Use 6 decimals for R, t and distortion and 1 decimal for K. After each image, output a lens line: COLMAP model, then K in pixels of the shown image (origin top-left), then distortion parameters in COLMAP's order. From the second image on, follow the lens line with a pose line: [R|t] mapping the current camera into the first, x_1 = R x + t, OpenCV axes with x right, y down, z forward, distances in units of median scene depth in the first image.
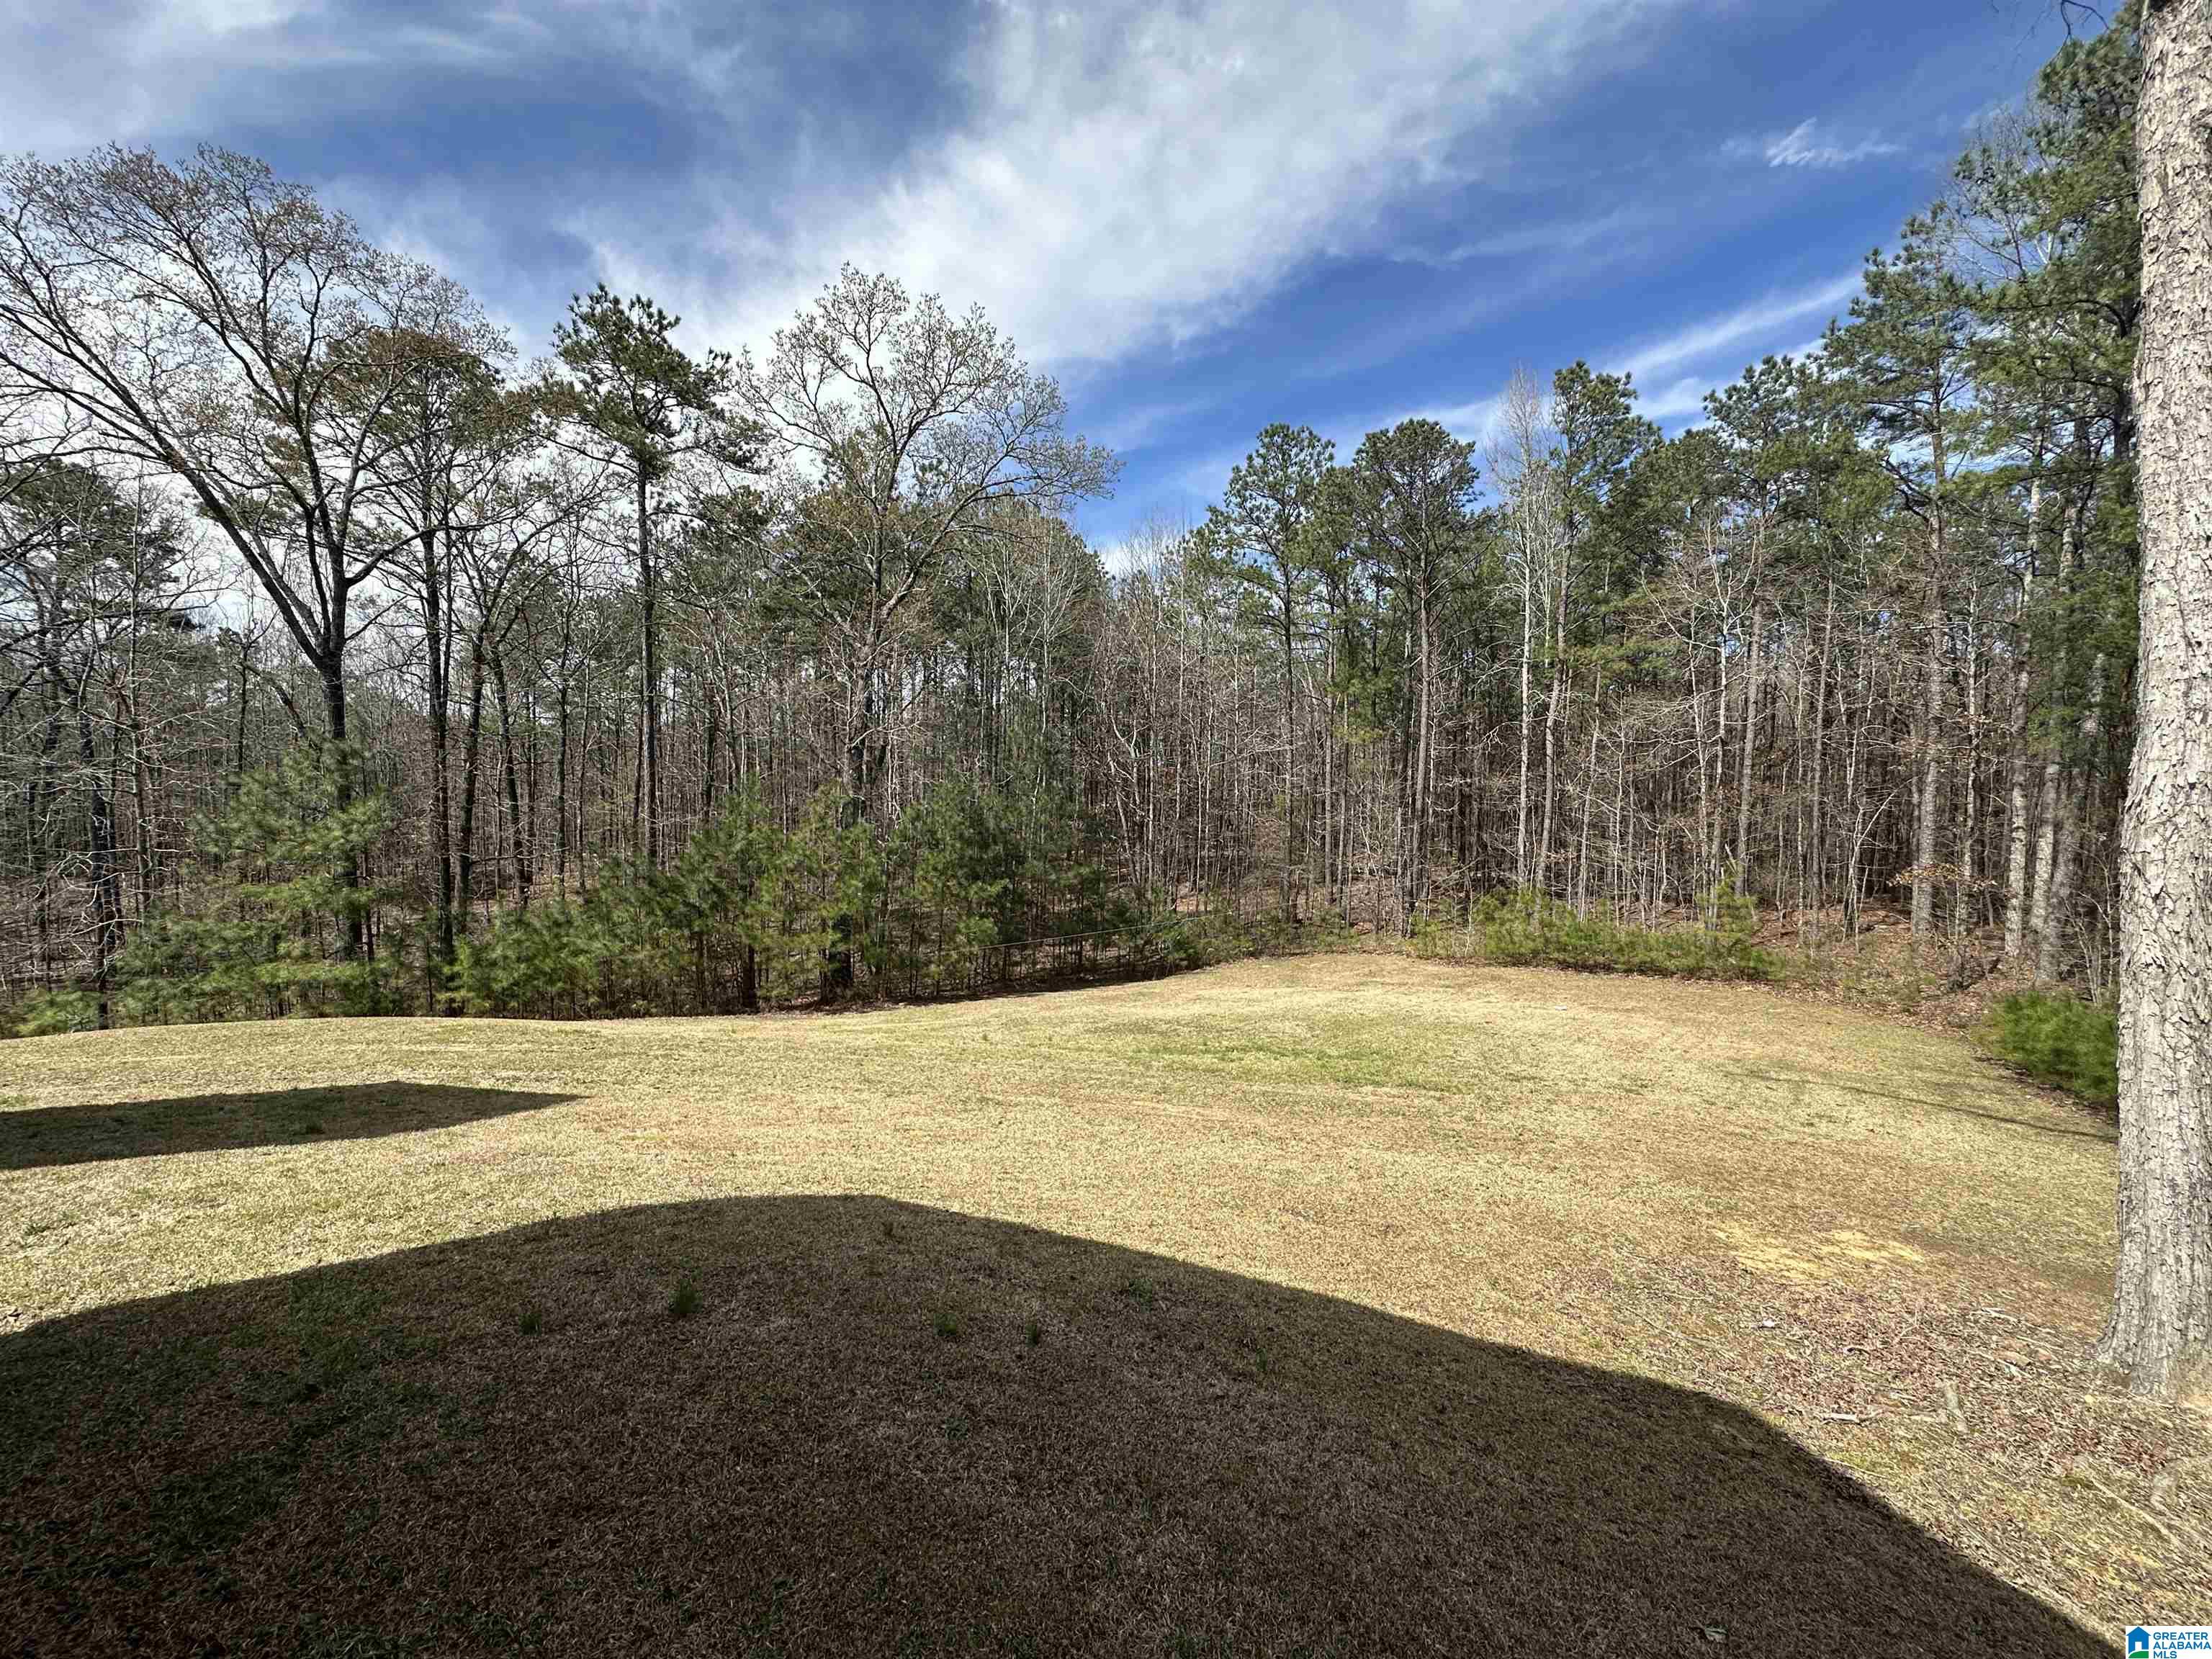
lens RADIAL K [[882.6, 0, 1104.7], [0, 882.6, 826.7], [0, 0, 1]] dist [-0.003893, 0.001233]
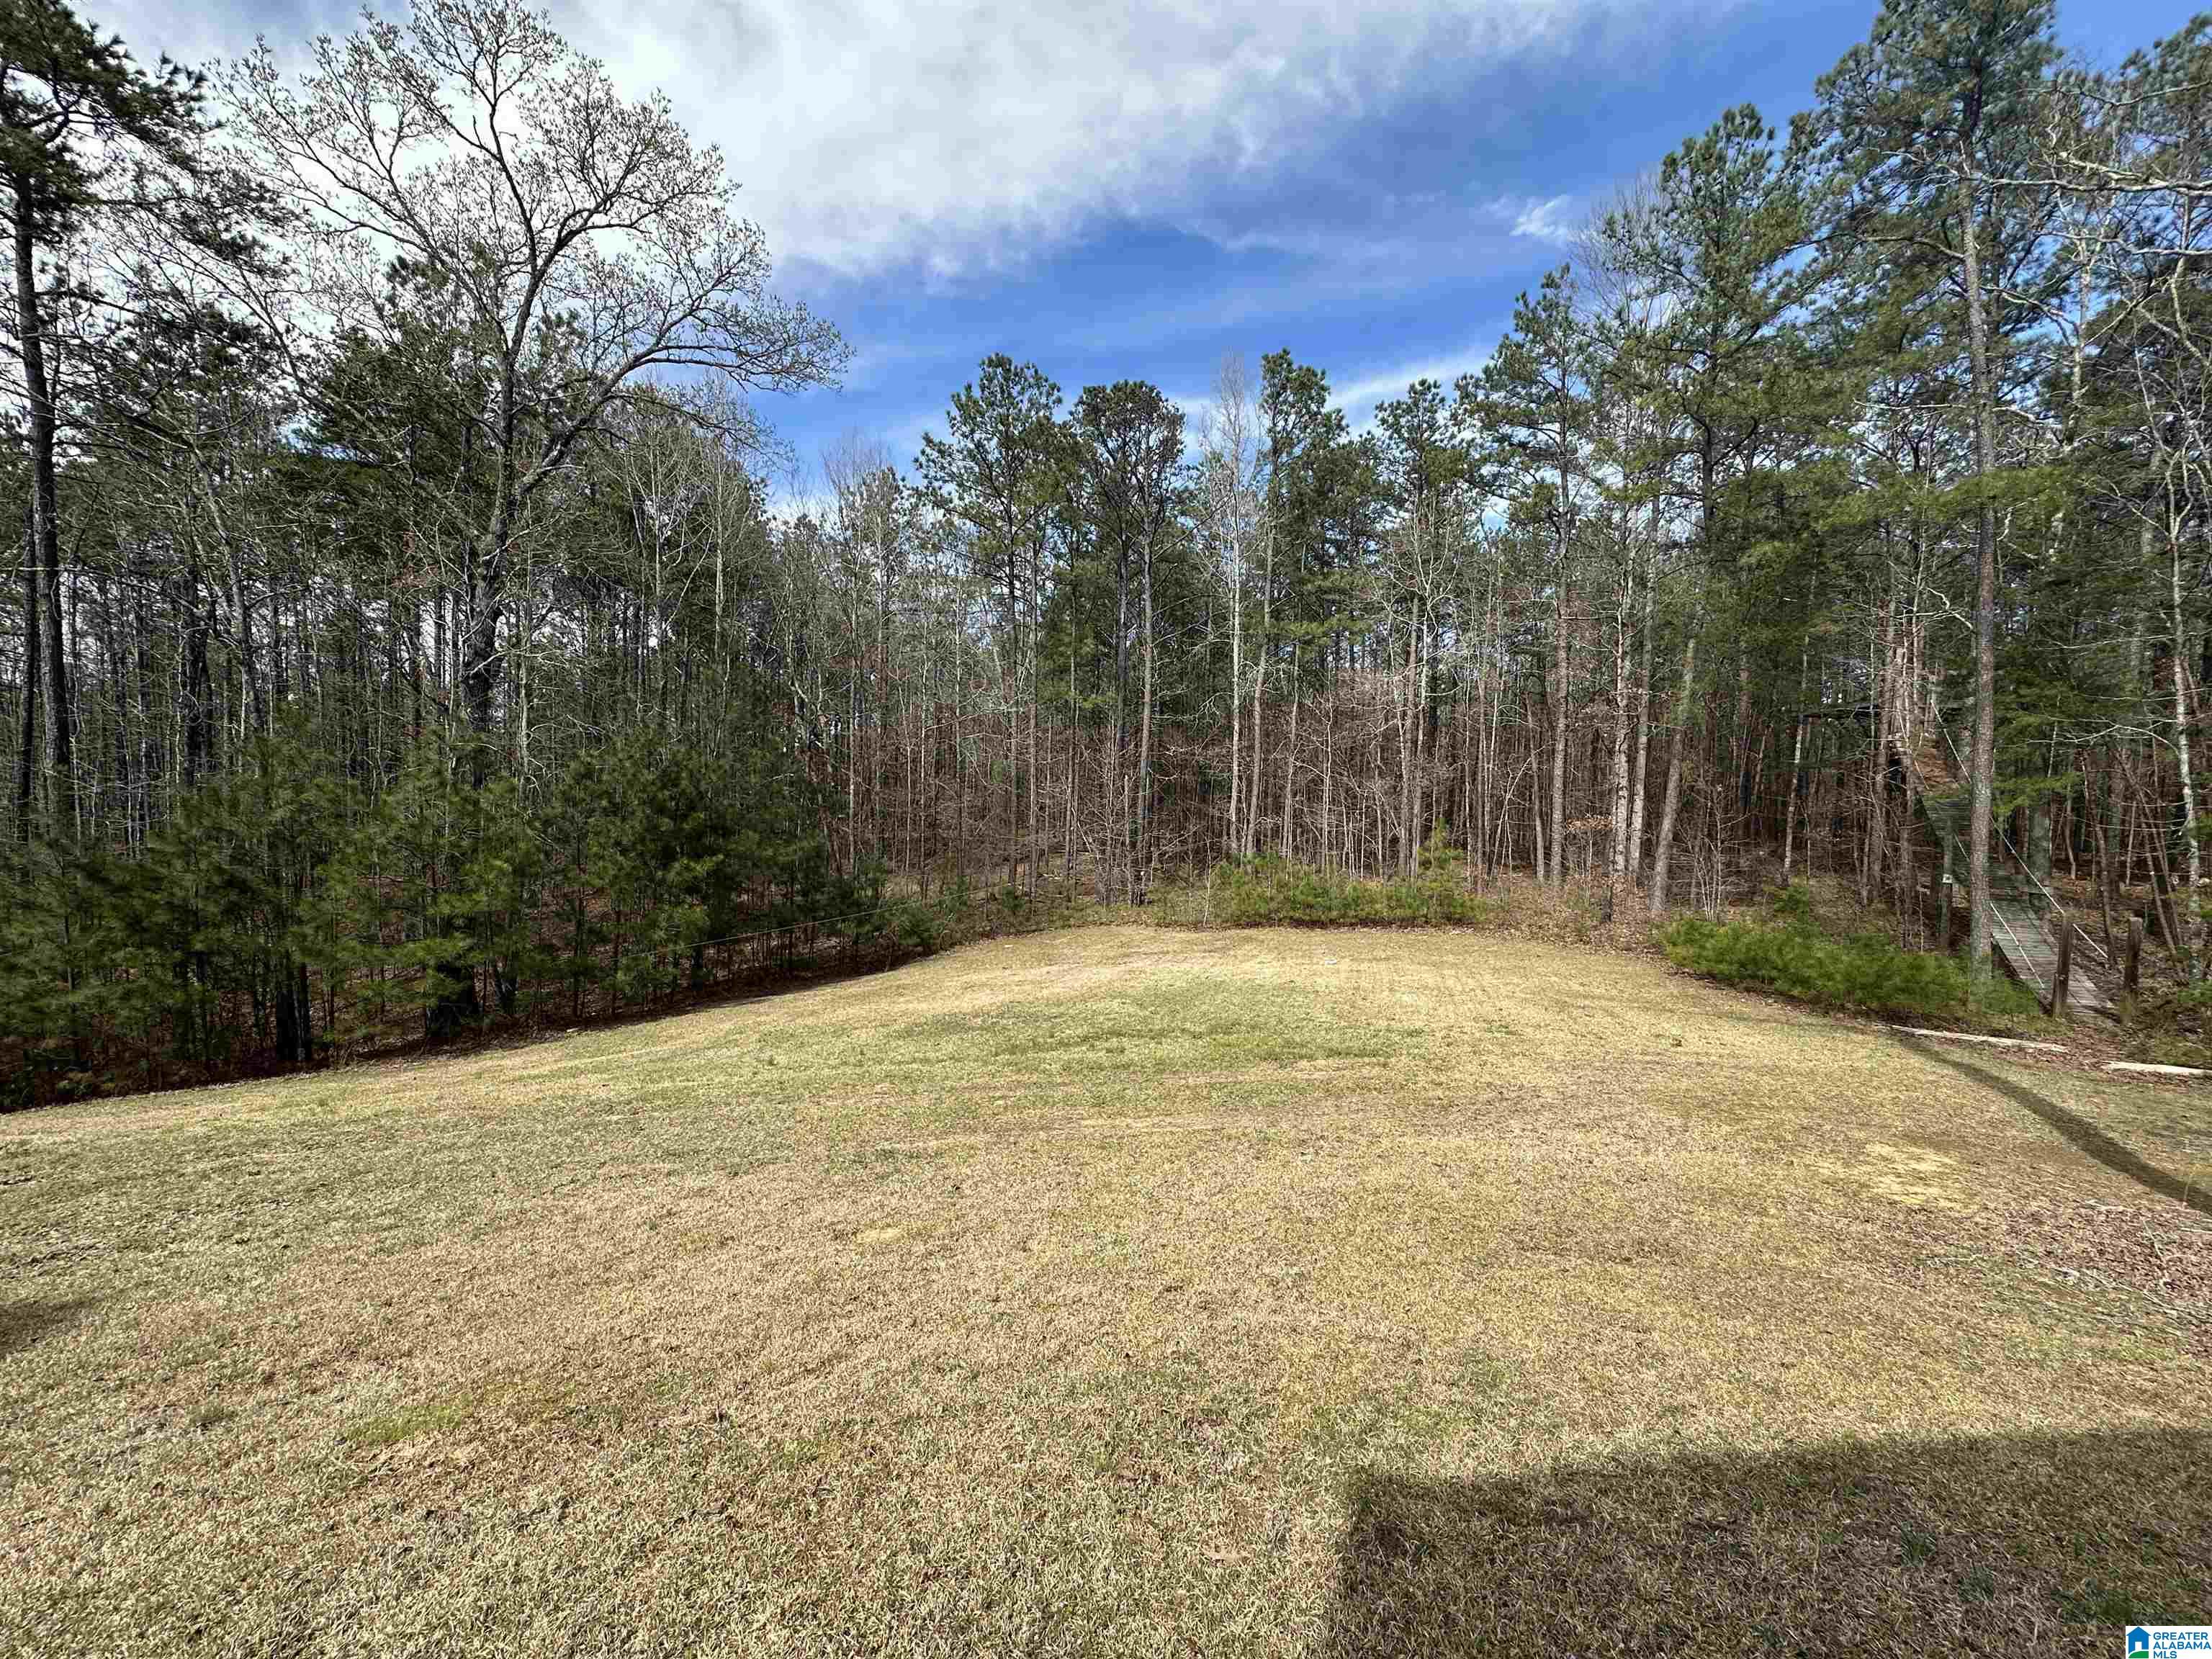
lens RADIAL K [[882.6, 0, 1107.8], [0, 882.6, 829.7], [0, 0, 1]] dist [-0.003893, 0.001233]
pose [[0.912243, -0.018395, 0.409237, -0.117218], [0.011297, 0.999741, 0.019757, 0.025869], [-0.409495, -0.013400, 0.912214, 0.155266]]
